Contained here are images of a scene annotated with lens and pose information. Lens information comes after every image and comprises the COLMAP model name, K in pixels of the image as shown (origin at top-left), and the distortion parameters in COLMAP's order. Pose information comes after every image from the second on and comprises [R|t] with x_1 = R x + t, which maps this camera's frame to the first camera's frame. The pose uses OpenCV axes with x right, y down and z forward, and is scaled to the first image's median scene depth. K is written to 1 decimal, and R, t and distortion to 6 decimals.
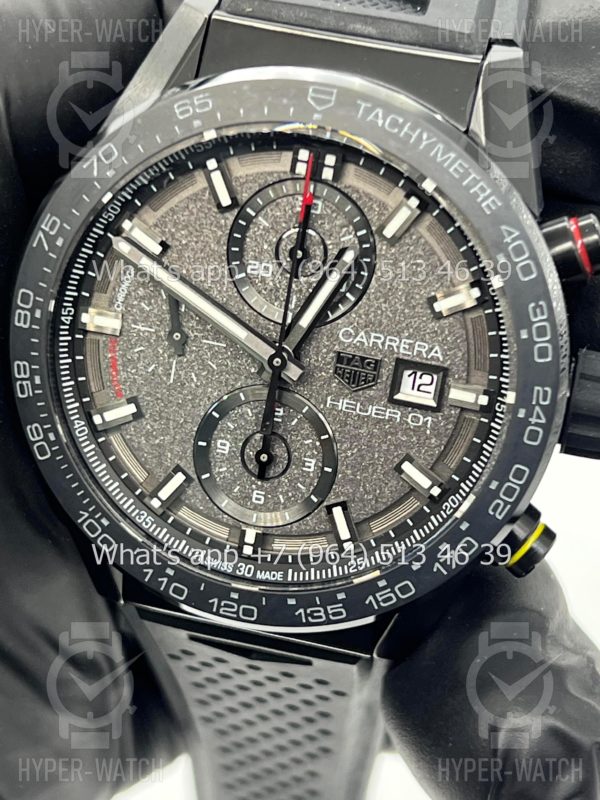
lens RADIAL K [[1850.3, 0, 303.9], [0, 1850.3, 397.2], [0, 0, 1]] dist [0.239102, 0.000000]
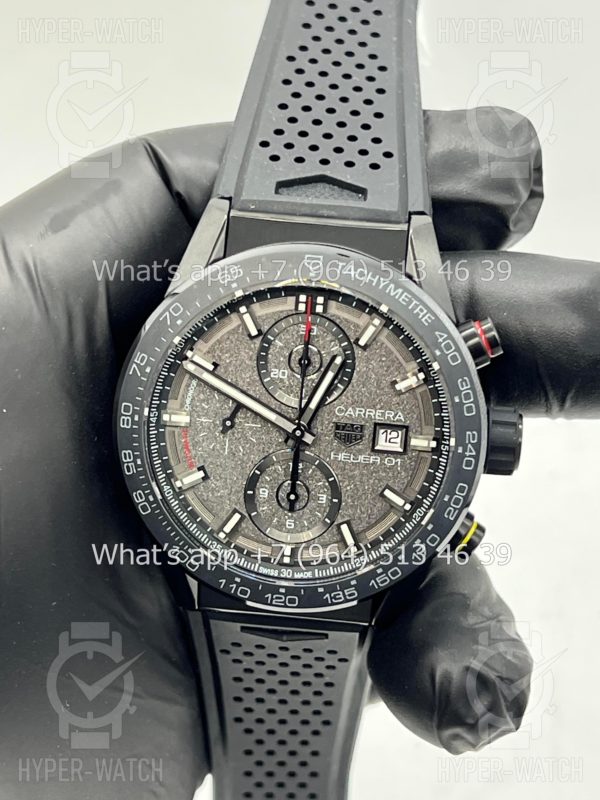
lens RADIAL K [[1850.3, 0, 295.9], [0, 1850.3, 381.7], [0, 0, 1]] dist [0.239102, 0.000000]
pose [[0.989321, -0.099429, 0.106577, -0.173092], [0.104193, 0.993749, -0.040093, -0.000072], [-0.101924, 0.050769, 0.993496, -0.515740]]
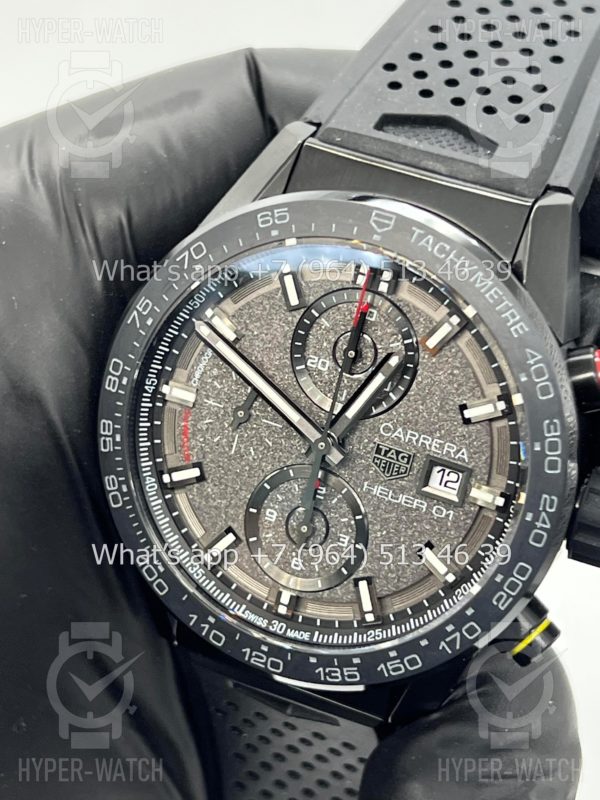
lens RADIAL K [[1850.3, 0, 299.5], [0, 1850.3, 393.2], [0, 0, 1]] dist [0.239102, 0.000000]
pose [[0.985511, 0.112848, -0.126625, 0.110915], [-0.119371, 0.991823, -0.045147, 0.001745], [0.120495, 0.059608, 0.990923, -0.127408]]
